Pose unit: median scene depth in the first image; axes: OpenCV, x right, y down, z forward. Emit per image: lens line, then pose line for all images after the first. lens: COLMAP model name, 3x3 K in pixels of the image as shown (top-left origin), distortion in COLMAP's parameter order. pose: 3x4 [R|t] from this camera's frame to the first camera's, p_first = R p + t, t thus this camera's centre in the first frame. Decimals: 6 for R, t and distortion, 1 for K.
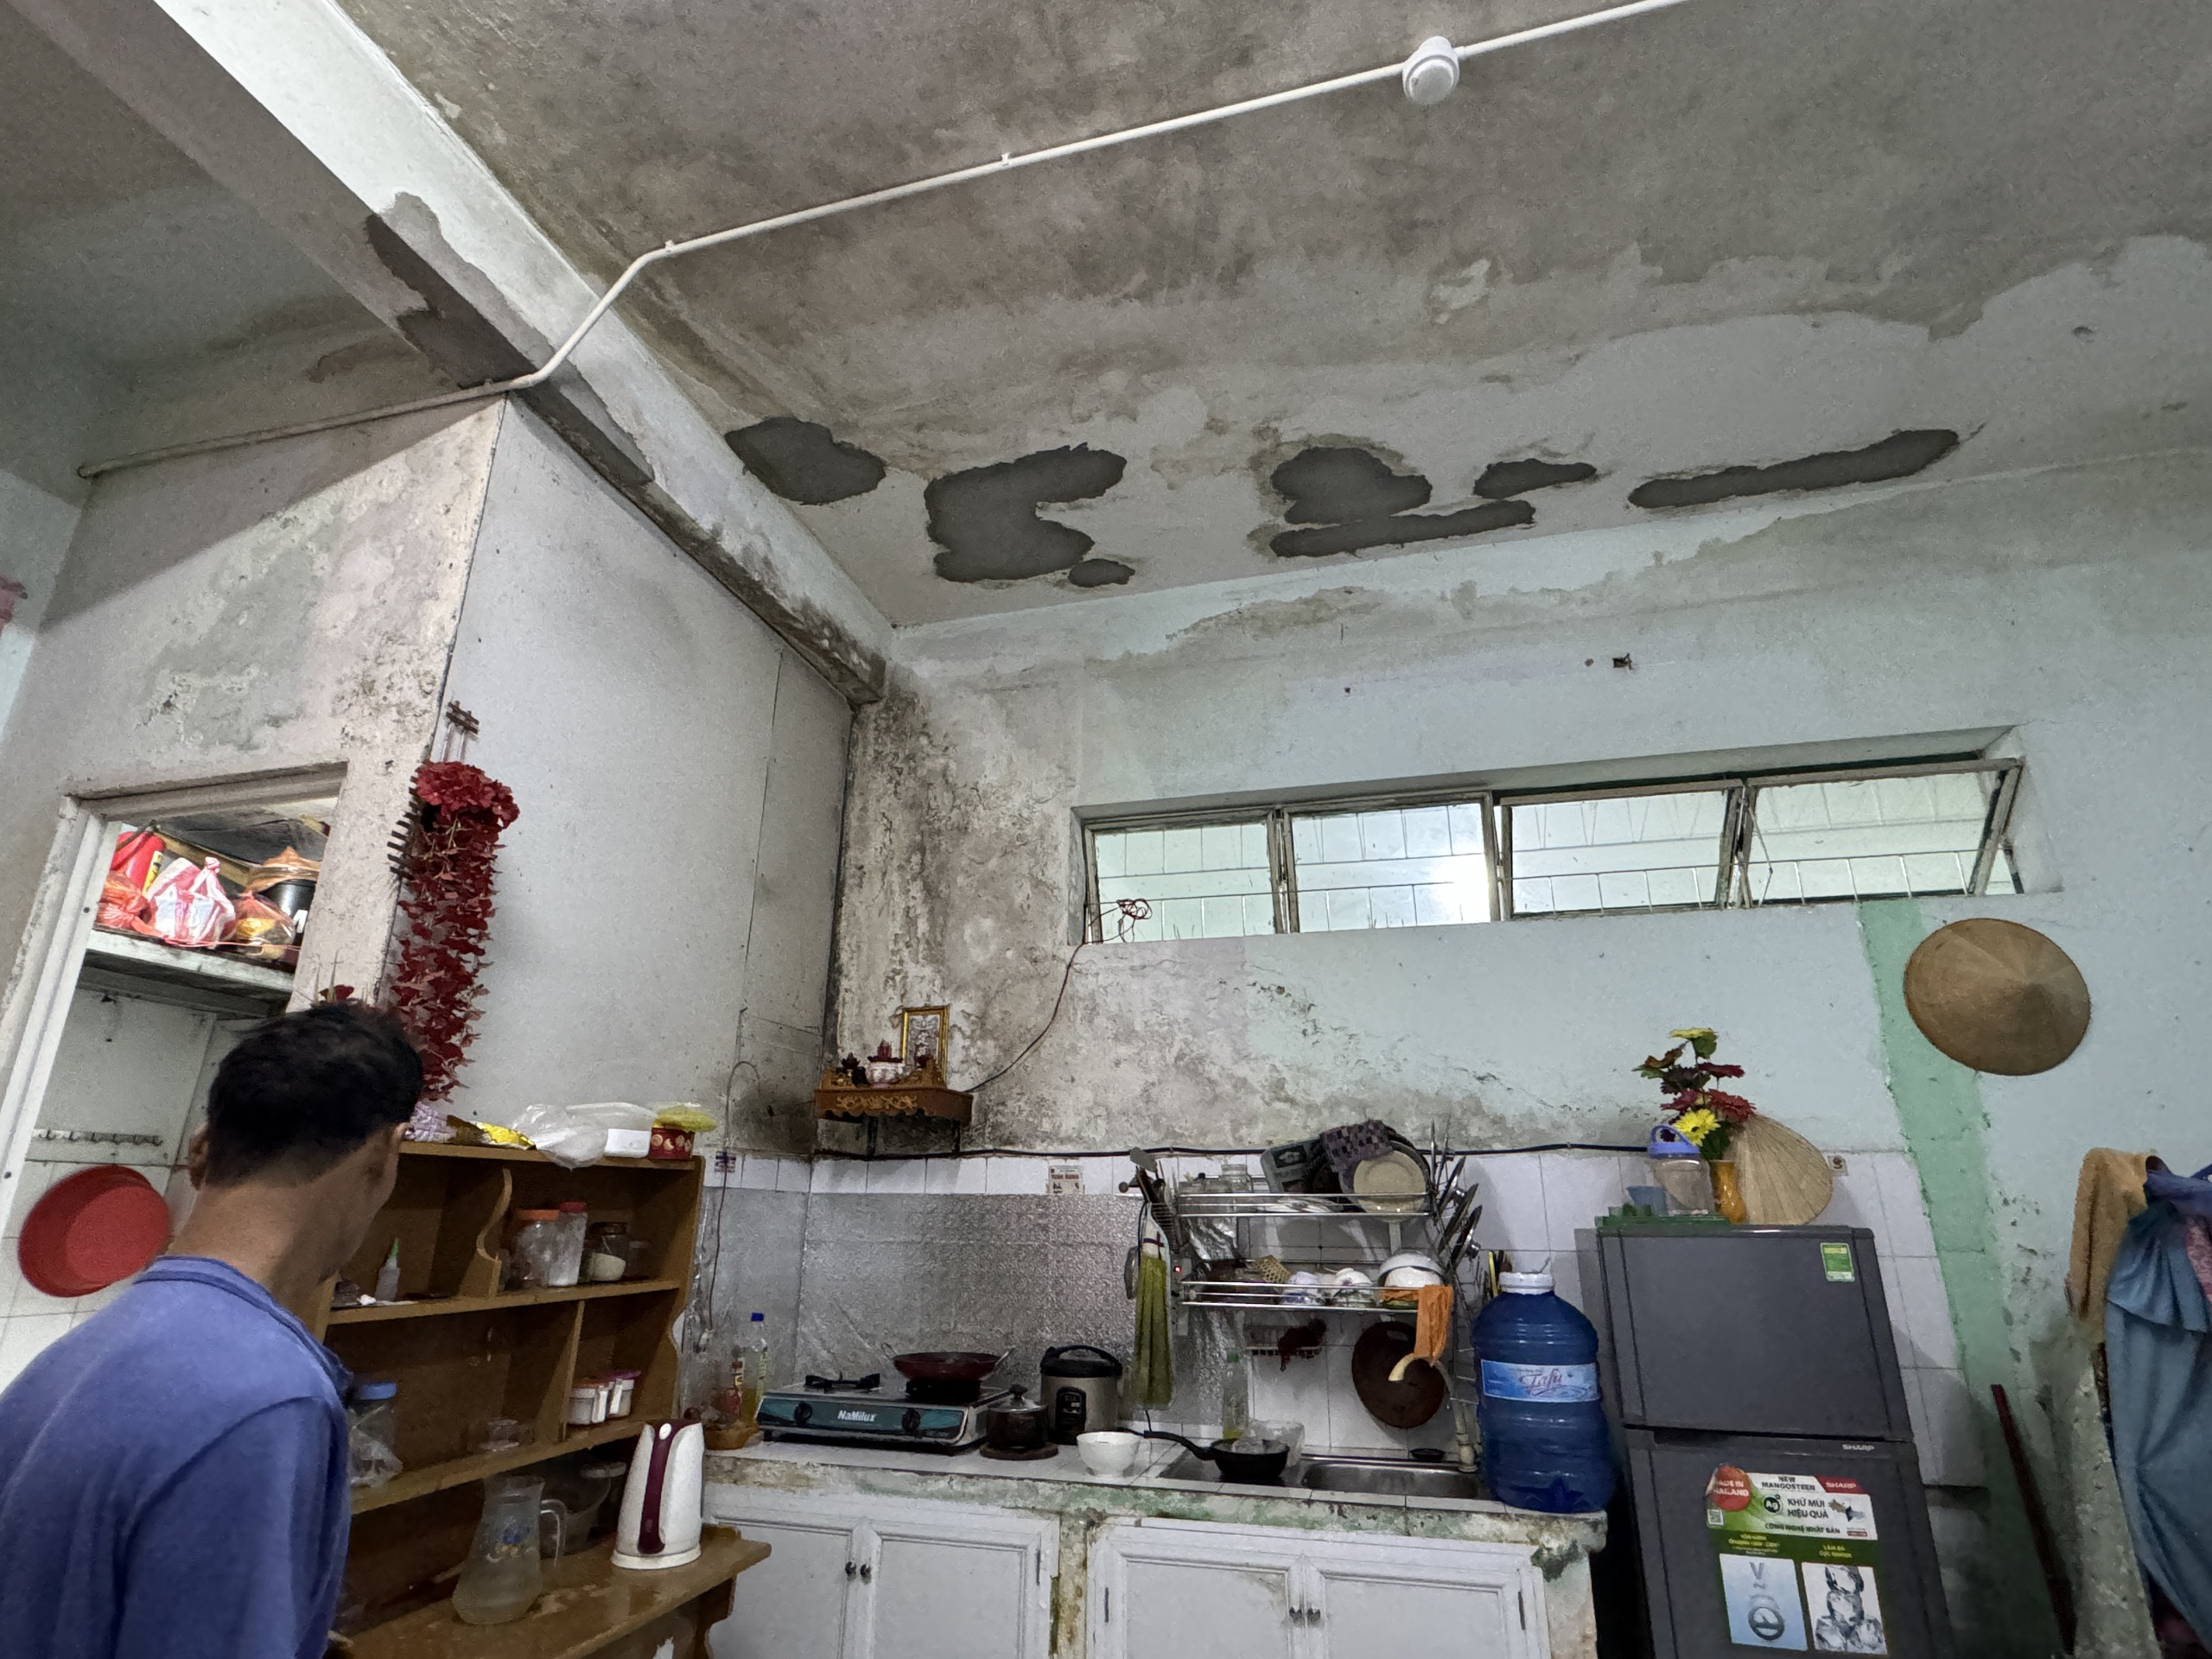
lens RADIAL K [[1115.4, 0, 1106.0], [0, 1115.4, 829.5], [0, 0, 1]] dist [0.000212, -0.000353]
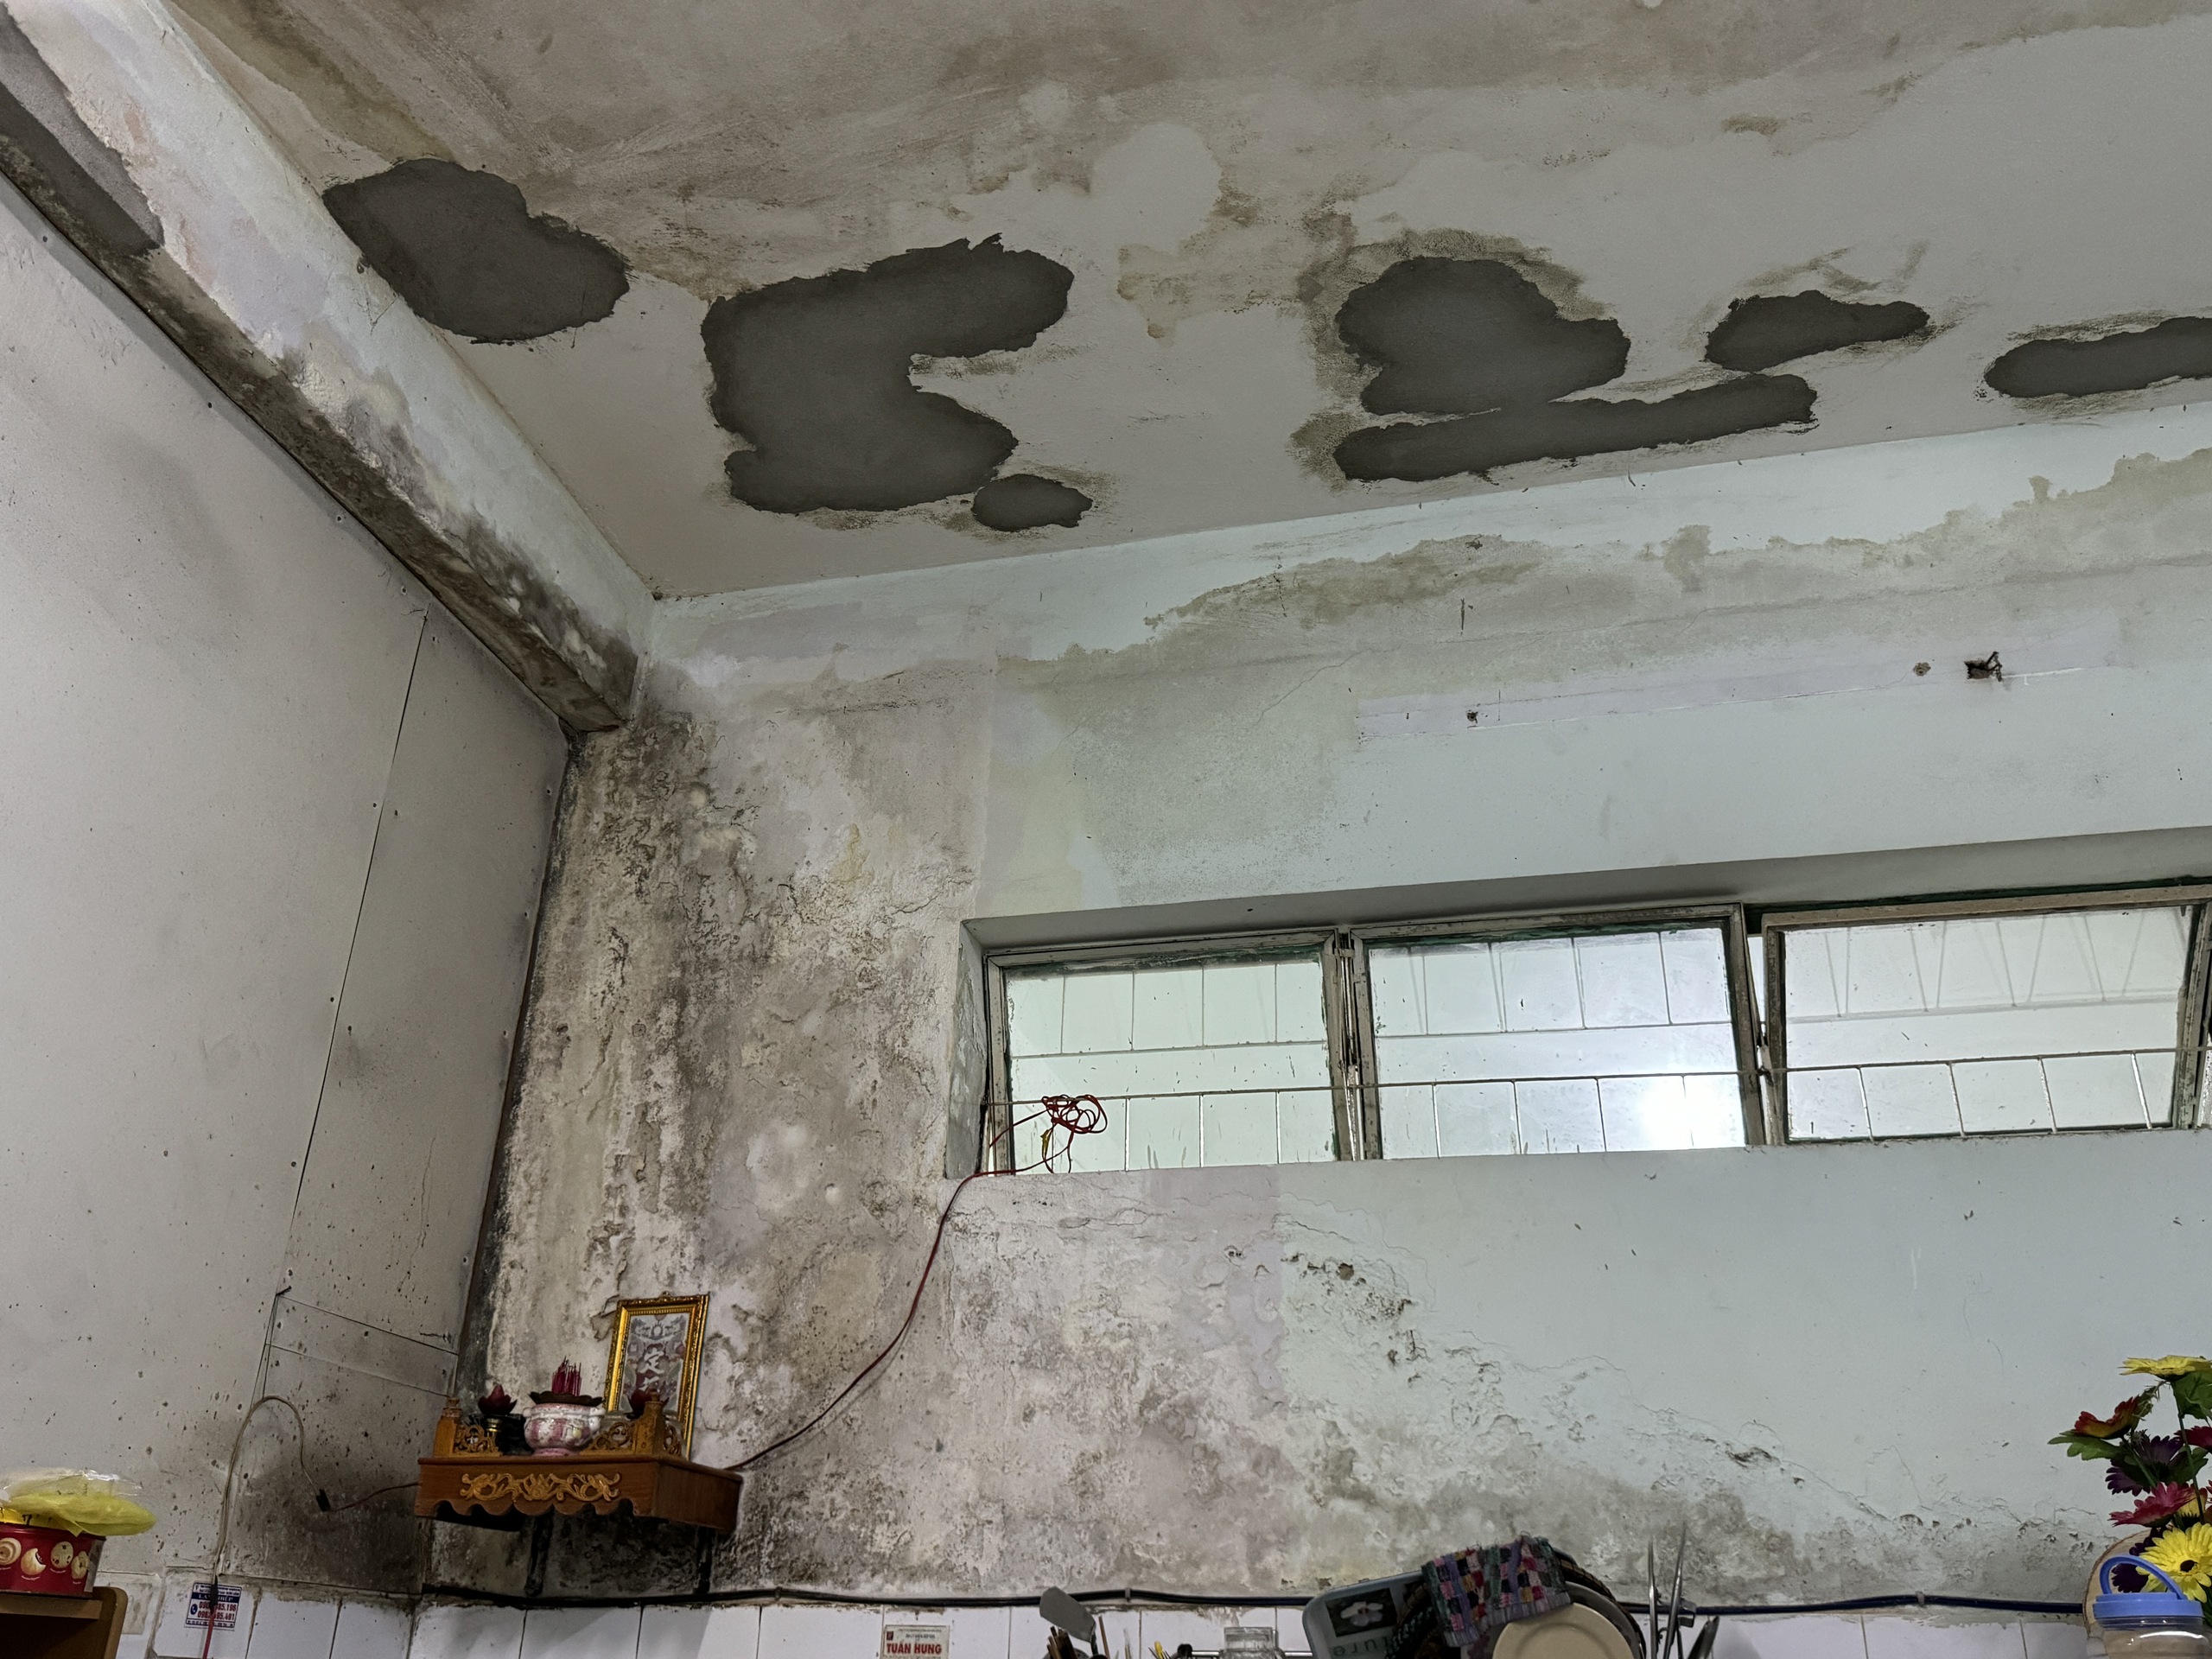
lens RADIAL K [[1821.9, 0, 1117.6], [0, 1821.9, 823.3], [0, 0, 1]] dist [0.112452, -0.188003]
pose [[0.999393, 0.025854, 0.023370, 0.024737], [-0.022935, 0.992804, -0.117534, 0.039267], [-0.026240, 0.116927, 0.992794, 0.129758]]
